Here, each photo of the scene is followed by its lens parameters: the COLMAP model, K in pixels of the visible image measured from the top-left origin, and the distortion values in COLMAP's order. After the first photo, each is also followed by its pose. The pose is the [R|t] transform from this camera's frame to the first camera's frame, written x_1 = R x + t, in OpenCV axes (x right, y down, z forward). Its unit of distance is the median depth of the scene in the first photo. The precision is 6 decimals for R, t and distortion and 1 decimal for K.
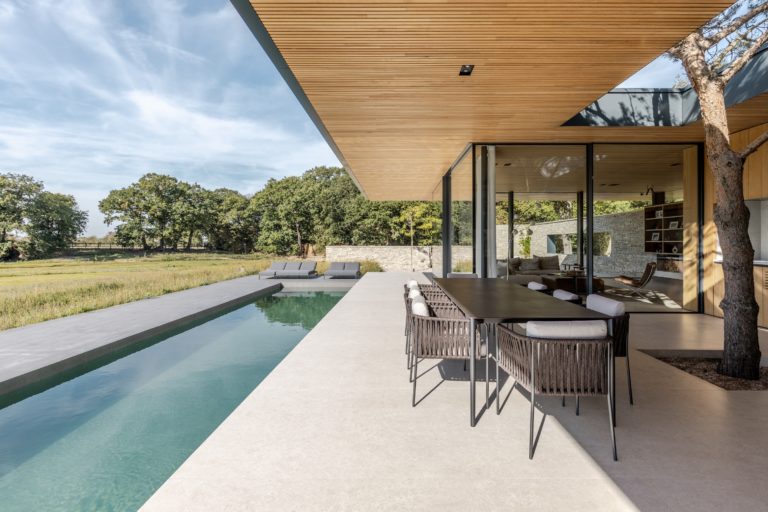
lens RADIAL K [[365.7, 0, 384.7], [0, 365.7, 241.2], [0, 0, 1]] dist [0.000425, 0.000106]
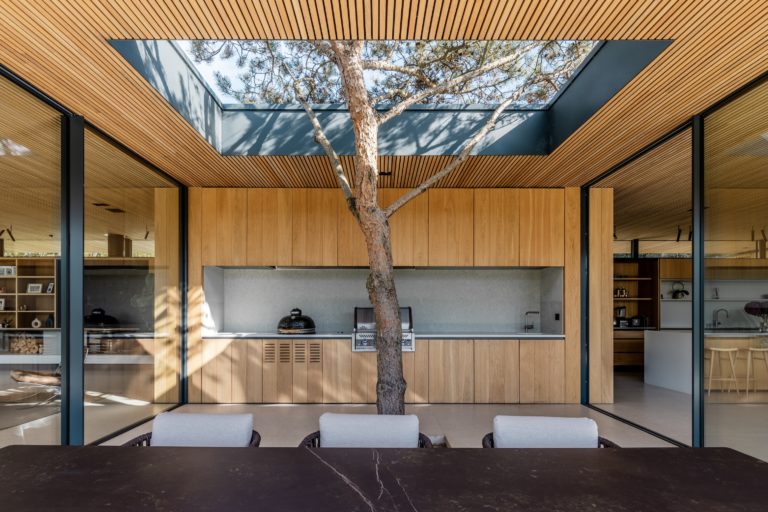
lens RADIAL K [[398.3, 0, 382.8], [0, 398.3, 308.1], [0, 0, 1]] dist [0.001355, 0.000694]
pose [[-0.038057, 0.005654, 0.999260, 0.005282], [0.000764, 0.999984, -0.005629, -0.002204], [-0.999275, 0.000550, -0.038061, 0.600062]]
